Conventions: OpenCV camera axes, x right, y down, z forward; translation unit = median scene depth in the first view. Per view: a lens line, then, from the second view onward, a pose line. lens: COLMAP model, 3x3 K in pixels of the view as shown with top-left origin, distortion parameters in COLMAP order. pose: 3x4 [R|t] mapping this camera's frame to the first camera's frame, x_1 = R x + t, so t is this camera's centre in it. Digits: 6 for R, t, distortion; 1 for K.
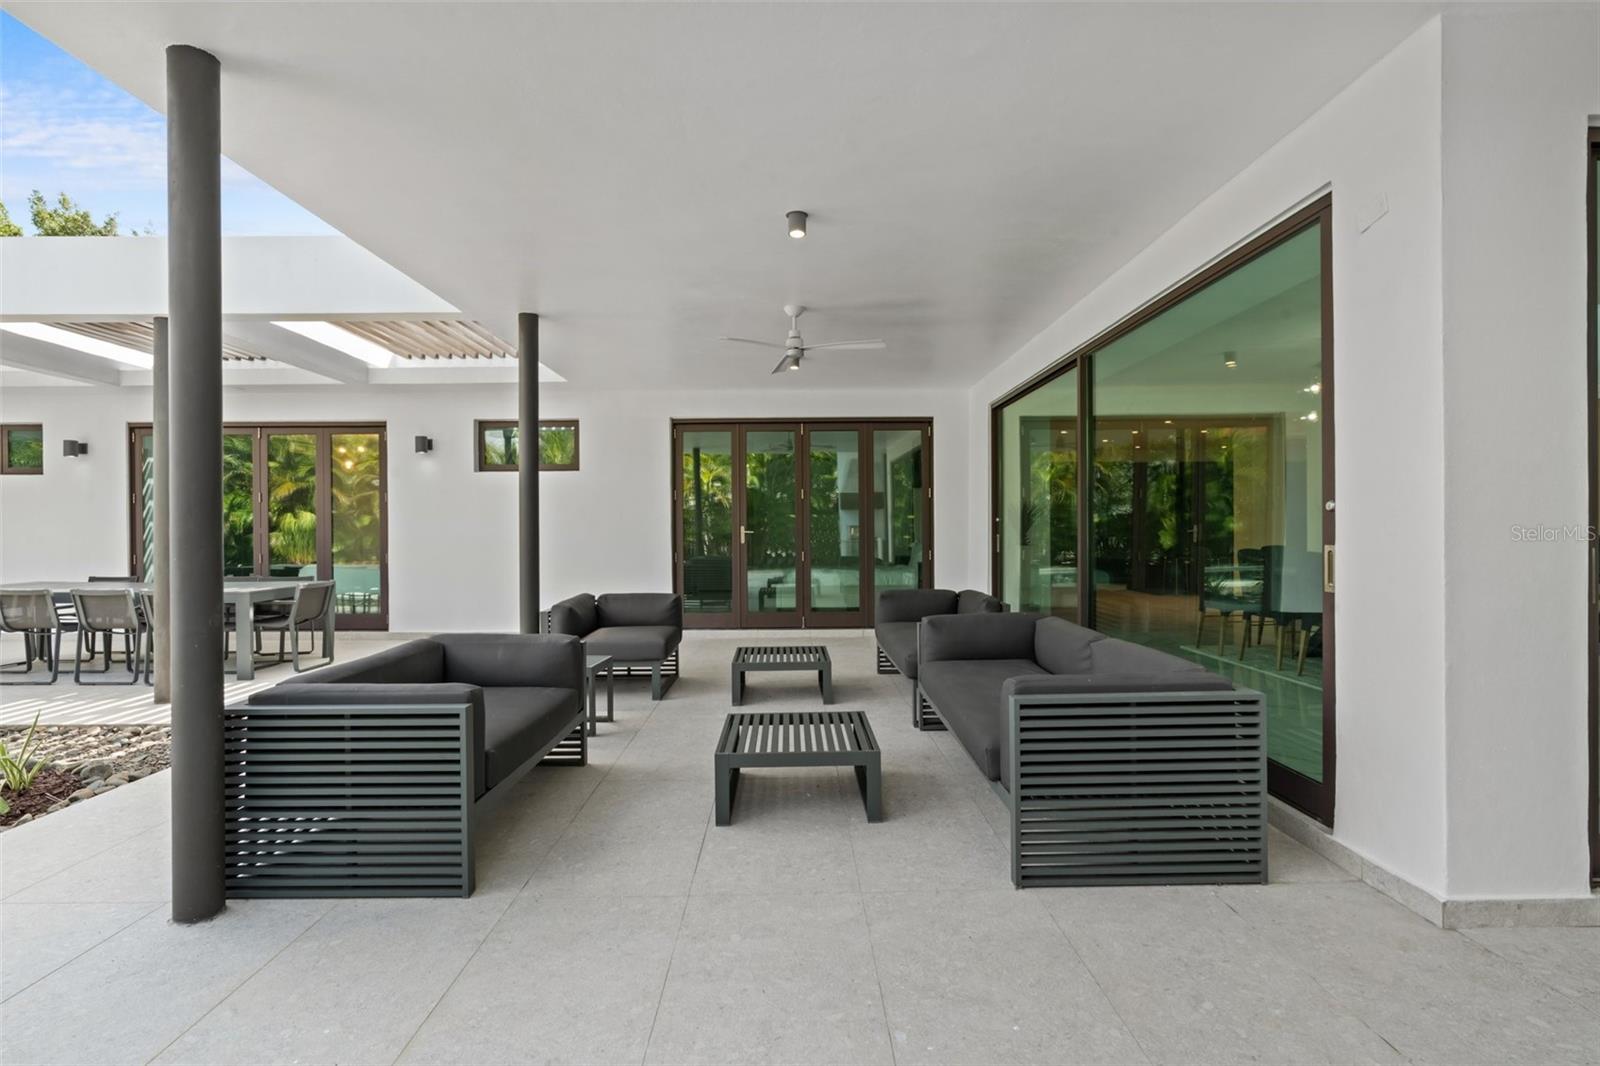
lens RADIAL K [[768.1, 0, 802.1], [0, 768.1, 529.9], [0, 0, 1]] dist [-0.002778, -0.000659]
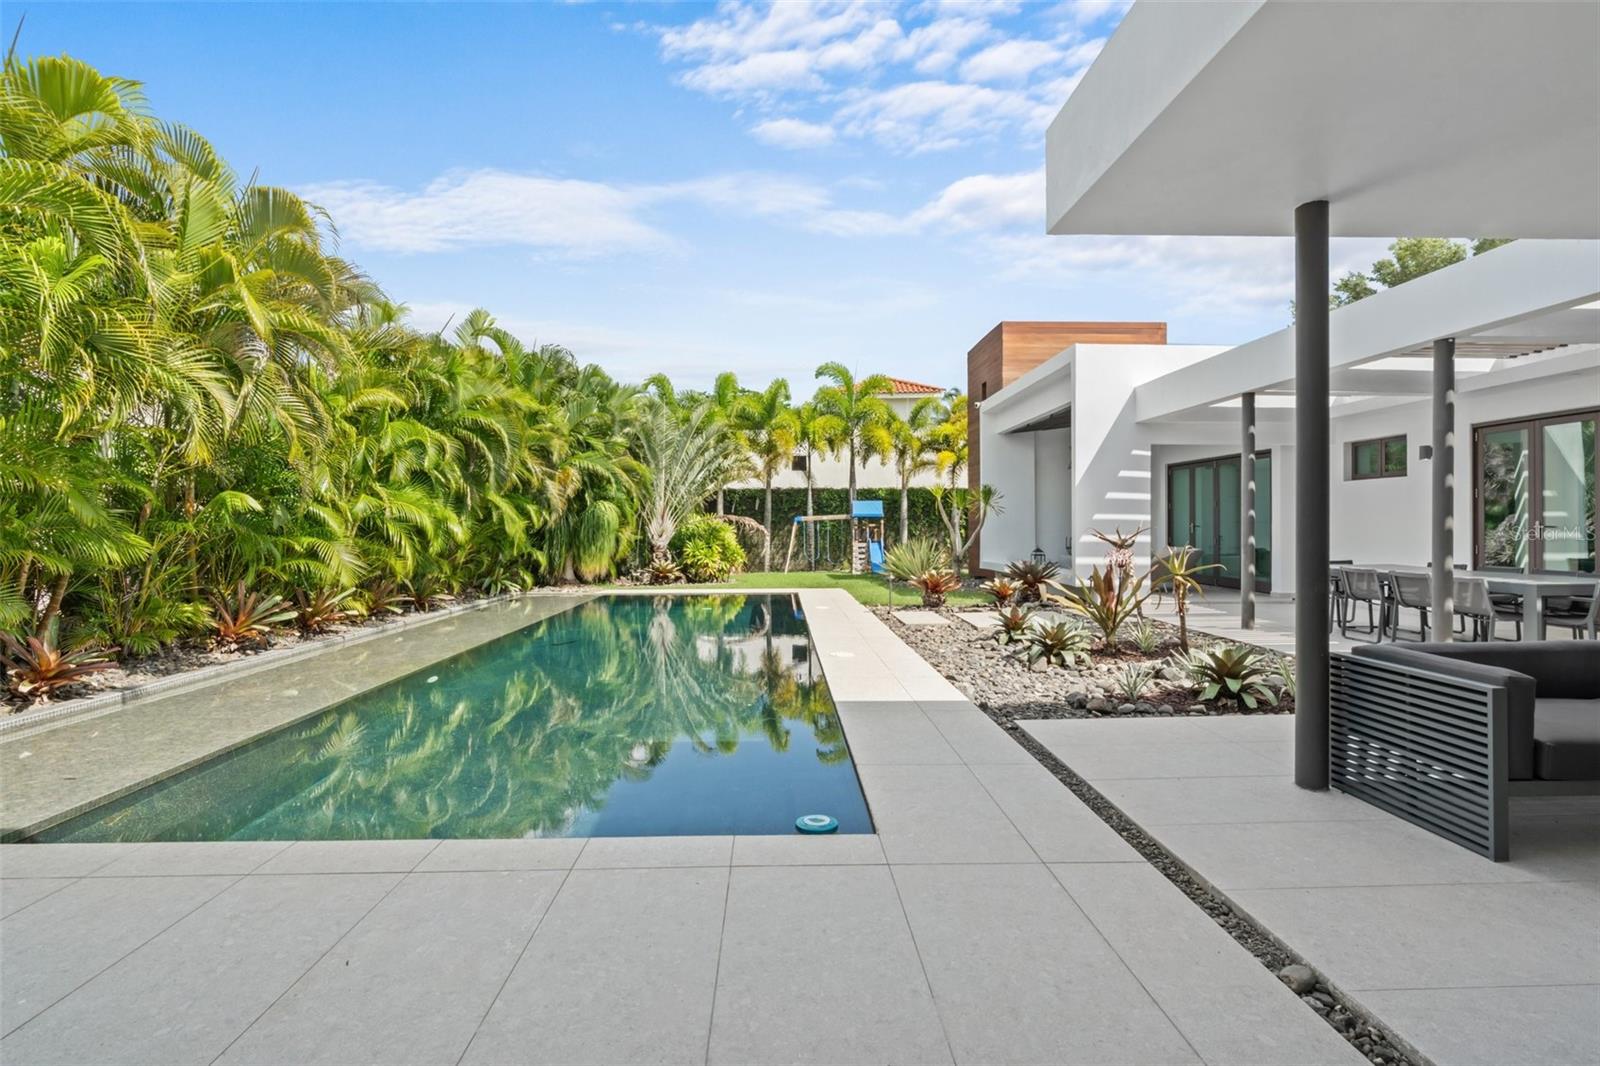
lens RADIAL K [[768.1, 0, 801.0], [0, 768.1, 529.0], [0, 0, 1]] dist [-0.002778, -0.000659]
pose [[0.048805, 0.012982, -0.998724, 0.587727], [-0.000621, 0.999916, 0.012968, -0.012433], [0.998808, -0.000013, 0.048809, -0.052070]]
